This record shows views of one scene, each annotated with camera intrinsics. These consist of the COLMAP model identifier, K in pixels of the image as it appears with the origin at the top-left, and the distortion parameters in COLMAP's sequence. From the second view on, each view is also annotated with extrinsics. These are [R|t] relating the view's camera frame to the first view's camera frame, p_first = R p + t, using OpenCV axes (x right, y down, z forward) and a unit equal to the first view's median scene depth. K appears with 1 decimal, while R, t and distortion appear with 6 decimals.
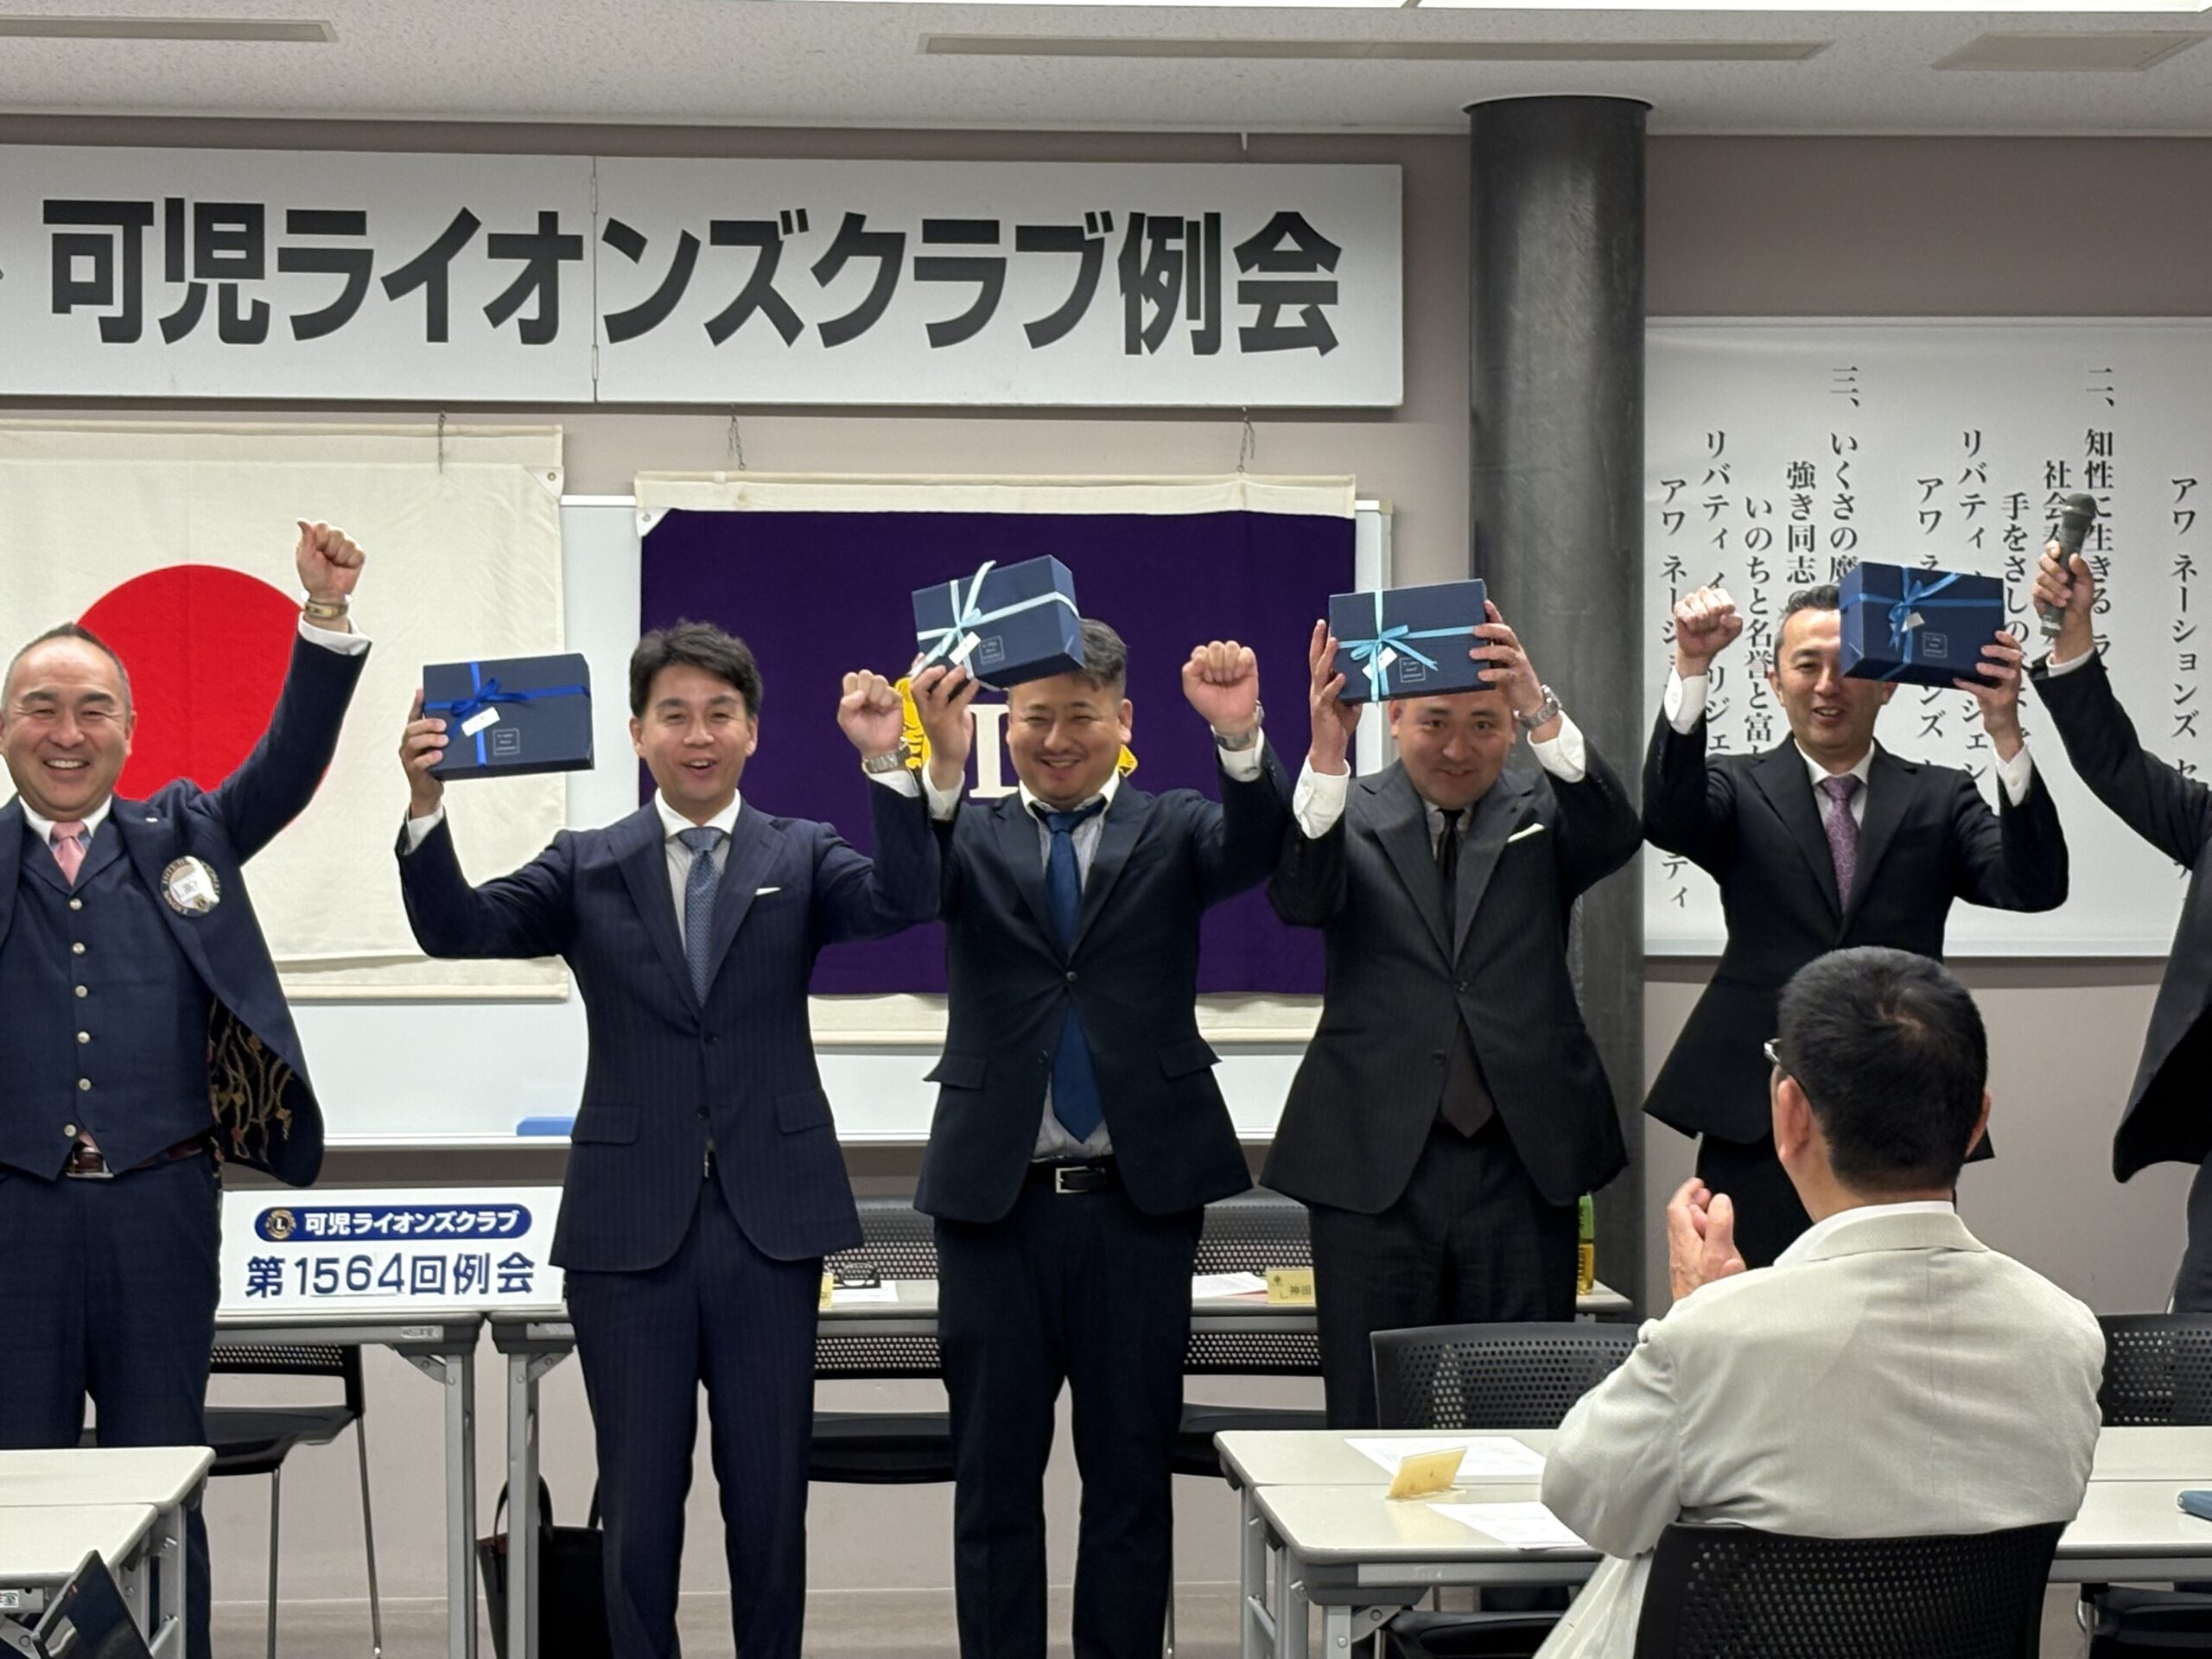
lens RADIAL K [[4651.4, 0, 1095.5], [0, 4651.4, 823.6], [0, 0, 1]] dist [0.271457, 0.000000]
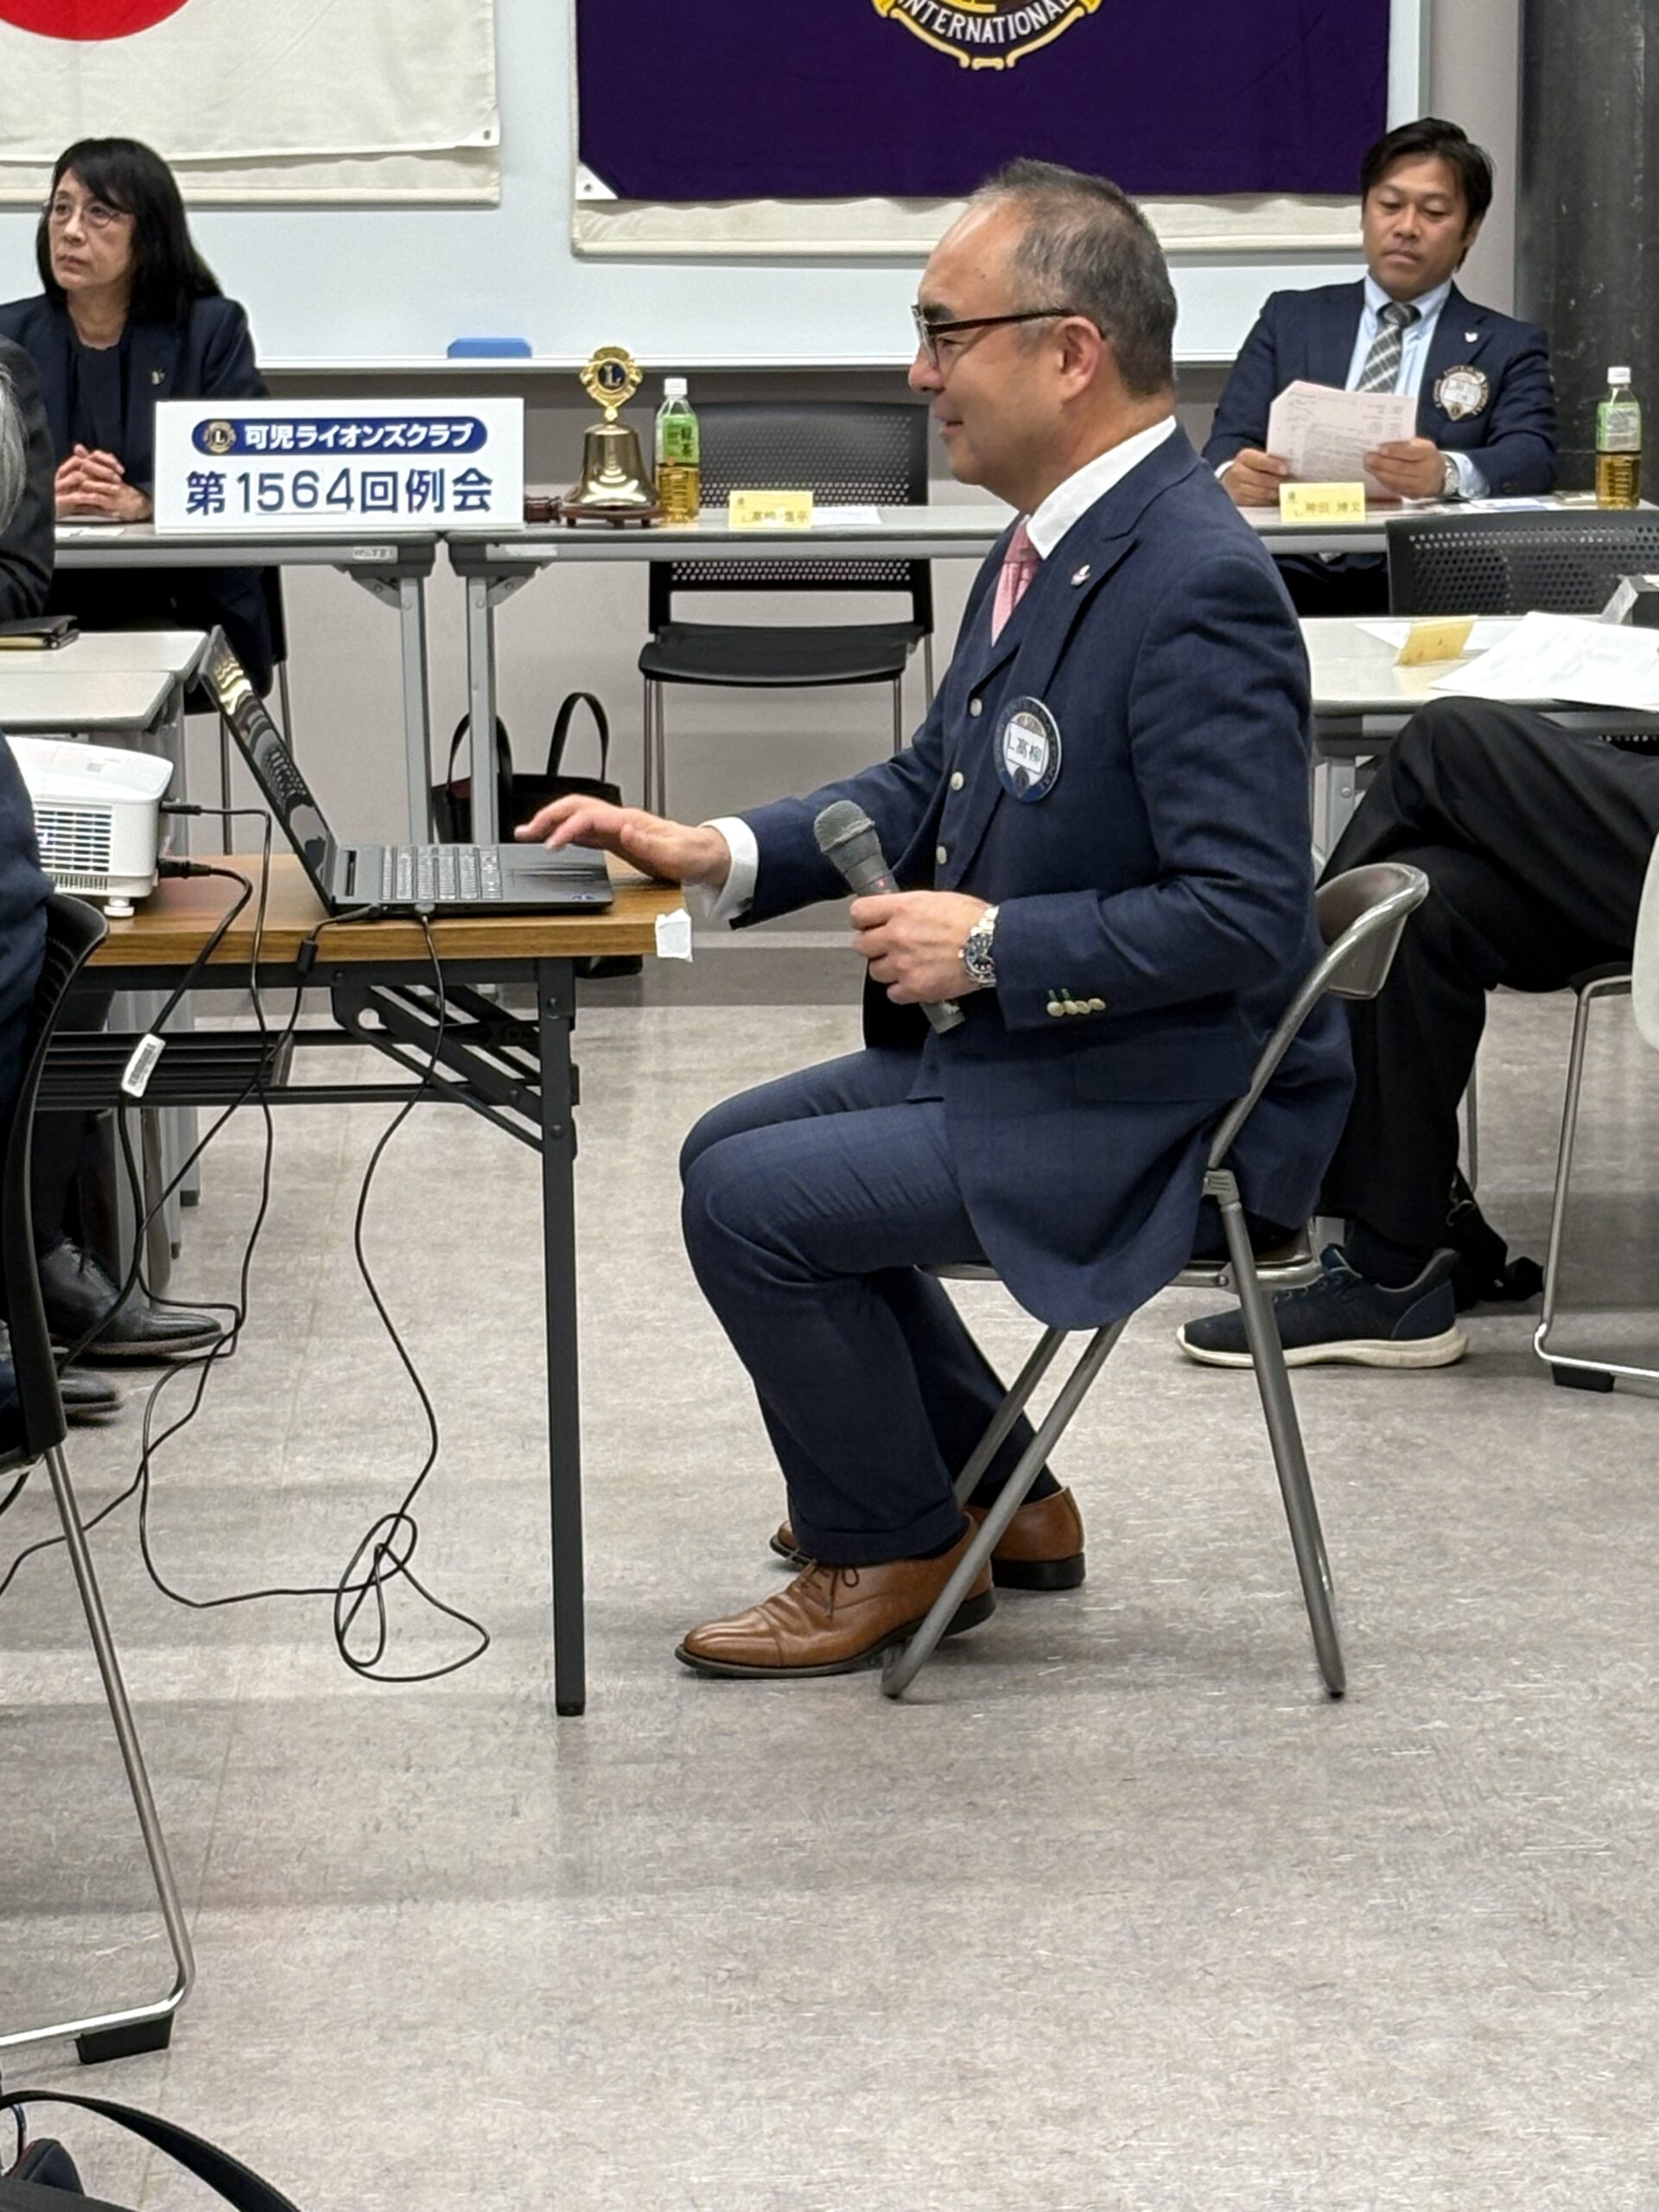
lens RADIAL K [[7151.6, 0, 837.5], [0, 7151.6, 1106.8], [0, 0, 1]] dist [0.227718, 0.000000]
pose [[0.999406, -0.002530, -0.034357, -0.000772], [0.007438, 0.989620, 0.143515, 0.003308], [0.033637, -0.143686, 0.989052, -0.100164]]
